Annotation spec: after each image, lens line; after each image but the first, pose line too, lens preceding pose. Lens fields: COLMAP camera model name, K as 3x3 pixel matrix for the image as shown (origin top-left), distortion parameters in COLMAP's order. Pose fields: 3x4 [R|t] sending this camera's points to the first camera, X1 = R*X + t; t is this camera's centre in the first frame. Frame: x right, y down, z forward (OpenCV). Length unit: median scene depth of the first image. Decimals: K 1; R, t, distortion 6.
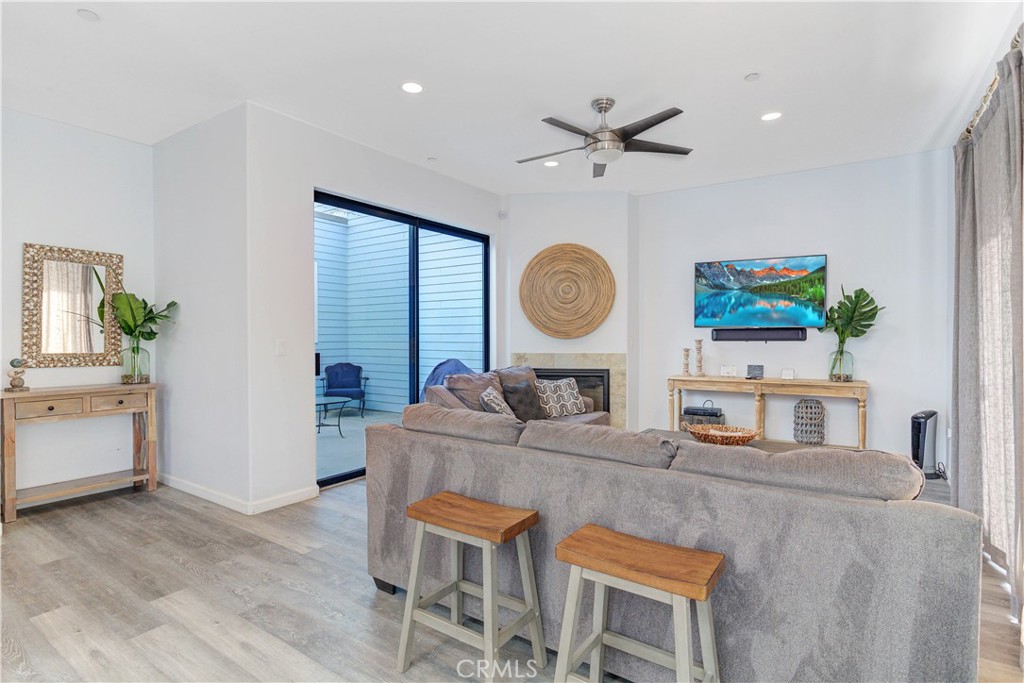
lens RADIAL K [[521.0, 0, 509.9], [0, 521.0, 339.2], [0, 0, 1]] dist [-0.034836, -0.000485]
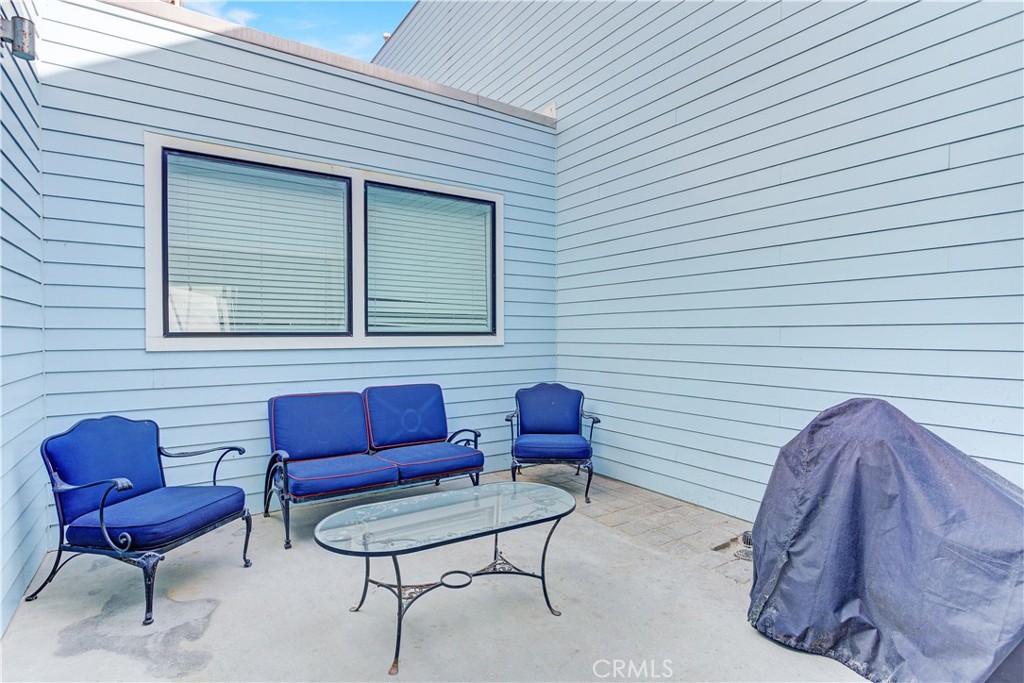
lens RADIAL K [[515.2, 0, 509.9], [0, 515.2, 339.8], [0, 0, 1]] dist [-0.010579, 0.002532]
pose [[0.932622, 0.008149, -0.360762, -0.271468], [-0.007500, 0.999967, 0.003198, 0.000630], [0.360776, -0.000277, 0.932652, 0.798898]]
